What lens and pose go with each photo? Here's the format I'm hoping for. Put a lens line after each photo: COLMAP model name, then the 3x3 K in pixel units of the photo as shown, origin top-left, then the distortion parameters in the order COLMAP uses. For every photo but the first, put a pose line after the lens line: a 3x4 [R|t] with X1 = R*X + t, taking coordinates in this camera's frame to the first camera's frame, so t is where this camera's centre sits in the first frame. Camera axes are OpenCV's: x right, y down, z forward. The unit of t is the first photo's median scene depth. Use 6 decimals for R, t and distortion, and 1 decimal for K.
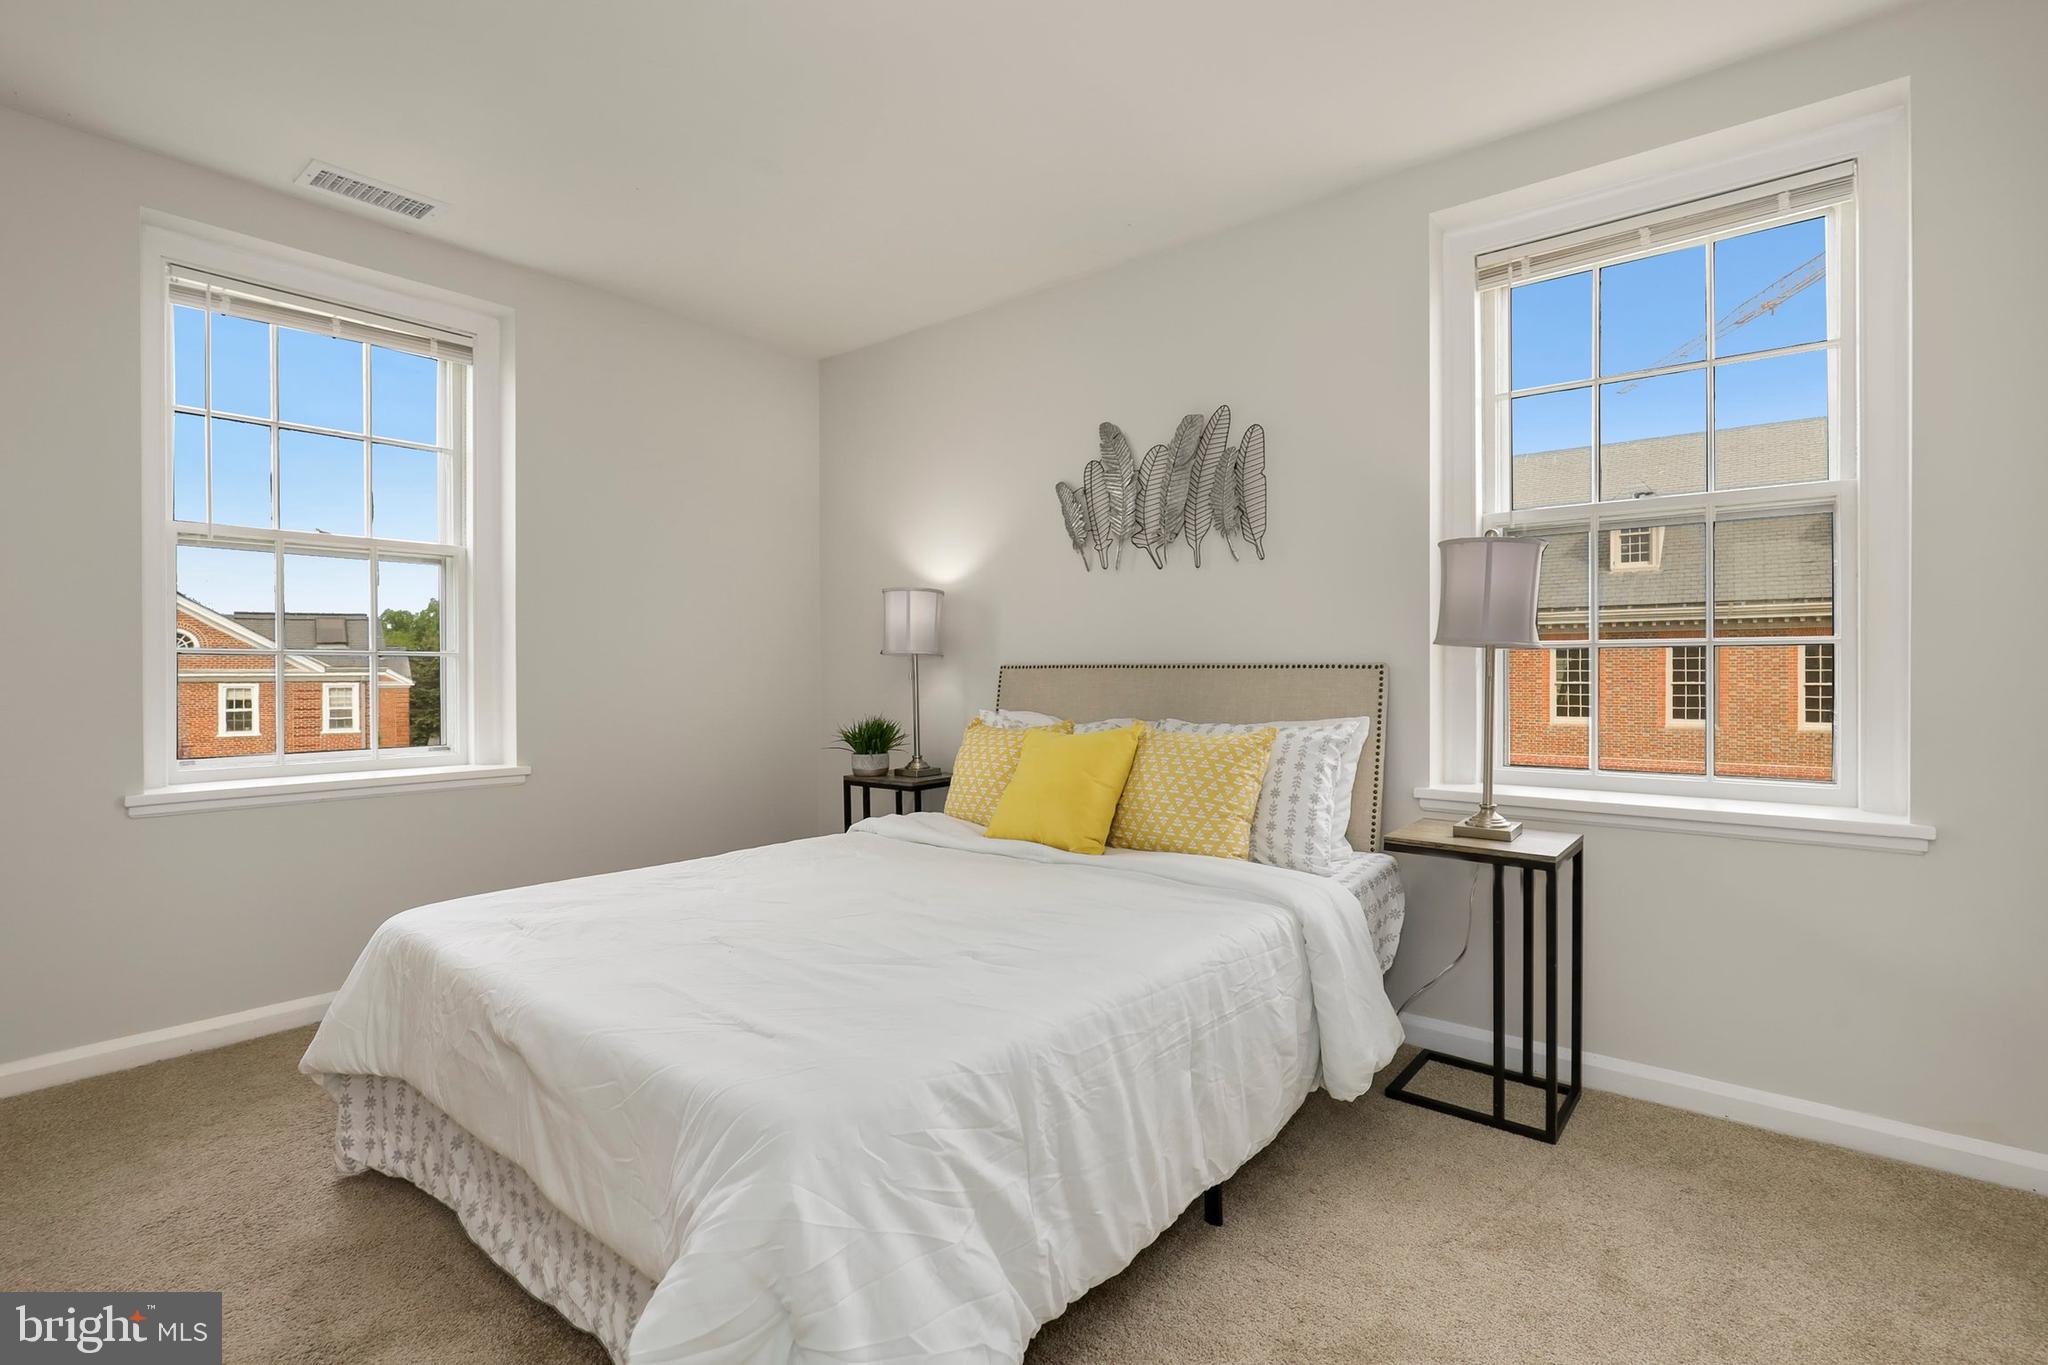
lens RADIAL K [[956.6, 0, 967.3], [0, 956.6, 685.3], [0, 0, 1]] dist [-0.002072, 0.000418]
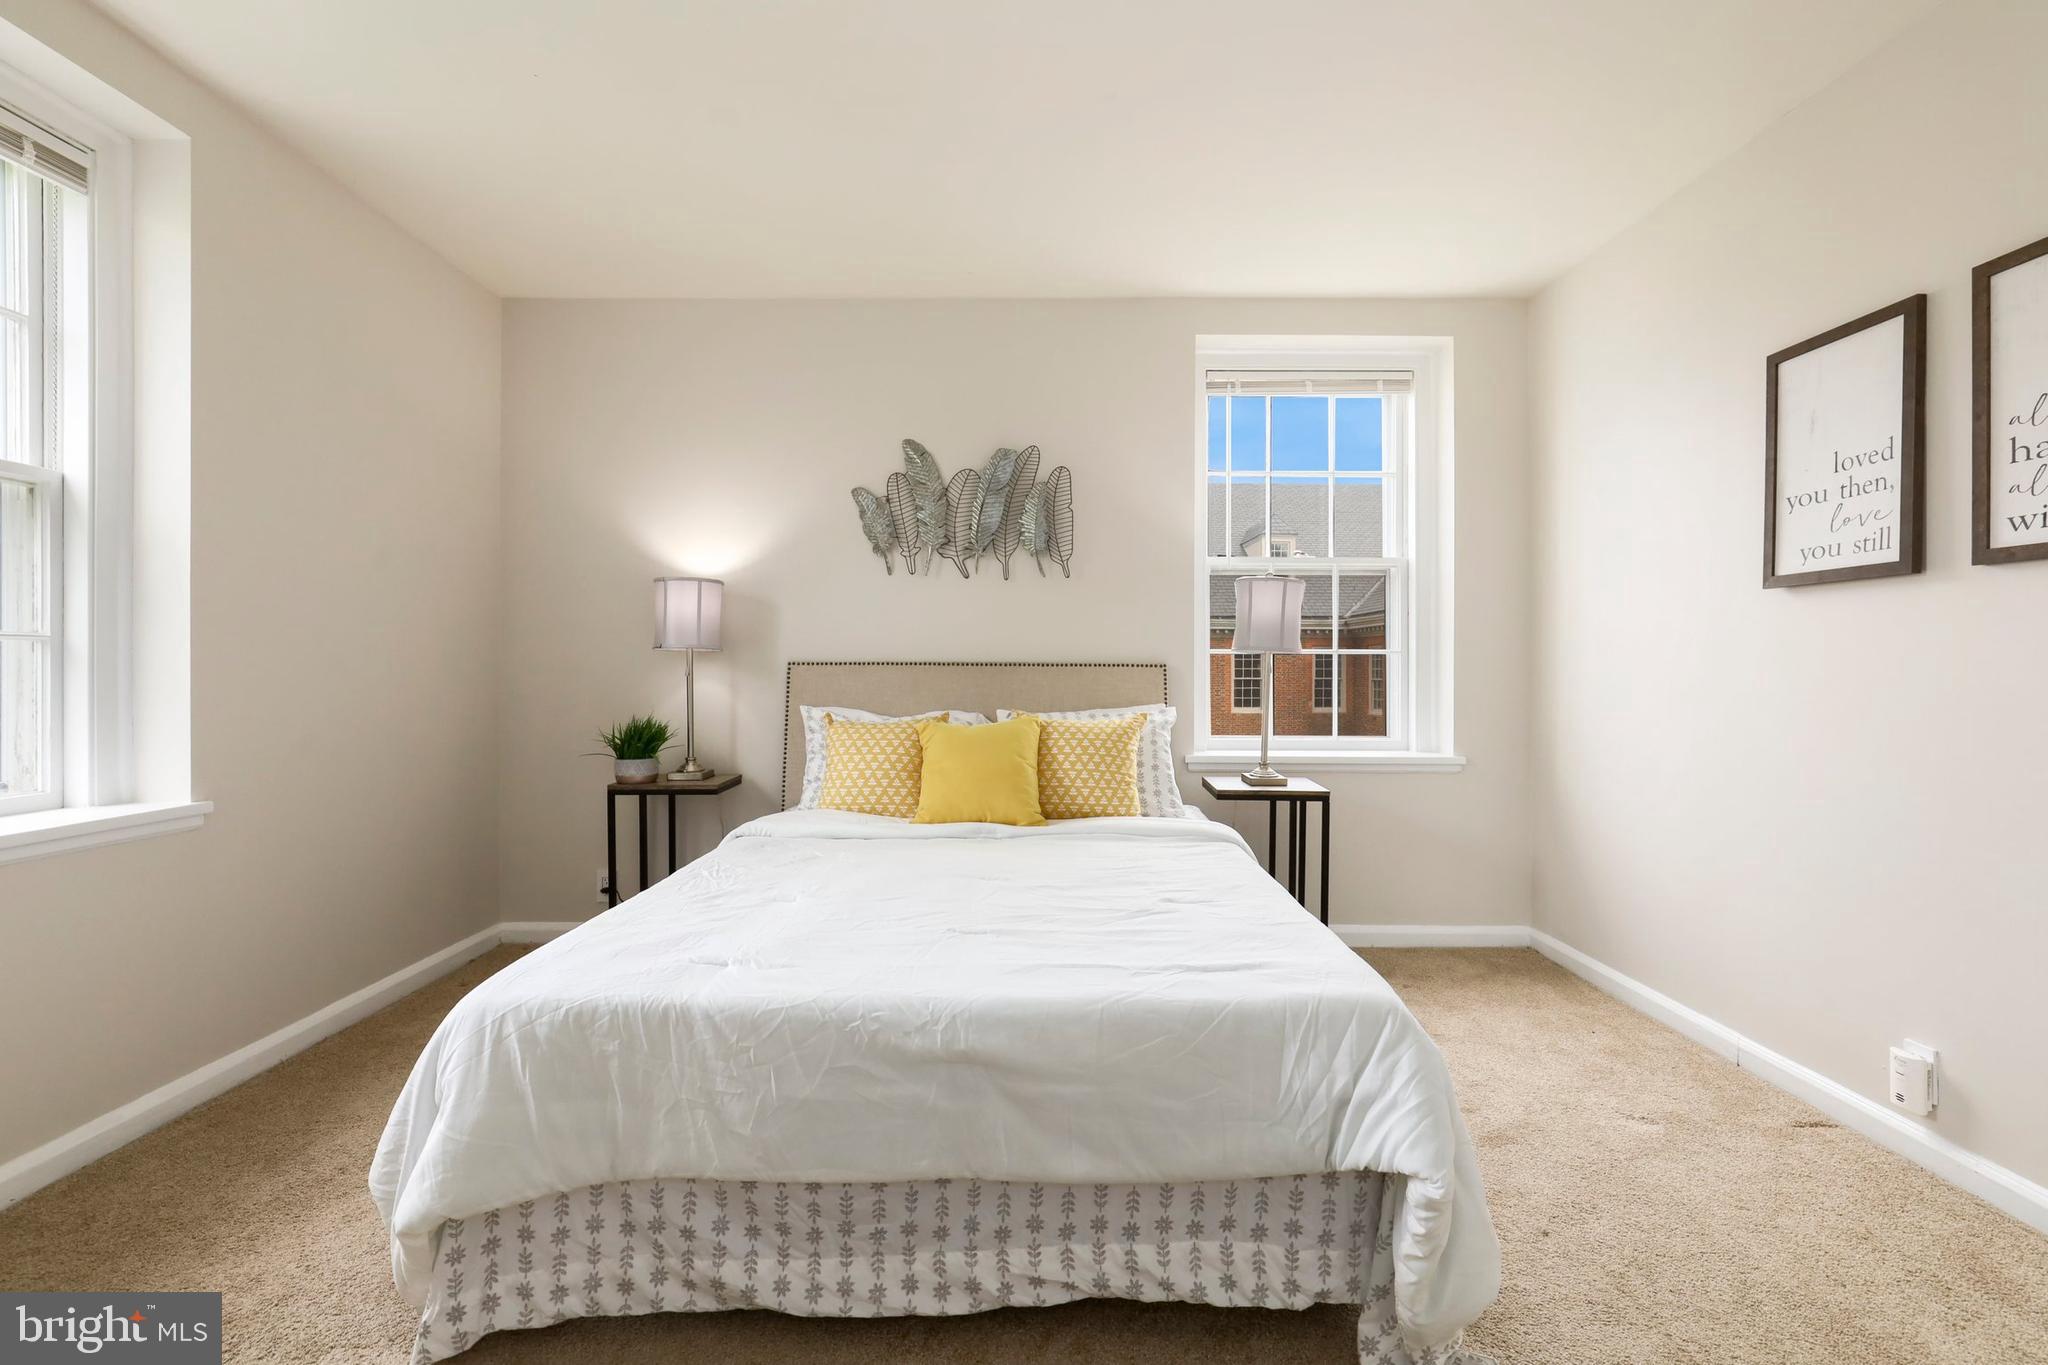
lens RADIAL K [[942.9, 0, 1010.9], [0, 942.9, 678.8], [0, 0, 1]] dist [0.000304, 0.000666]
pose [[0.770256, -0.002471, 0.637730, -0.506425], [0.005656, 0.999980, -0.002956, 0.001272], [-0.637710, 0.005884, 0.770254, 0.115091]]
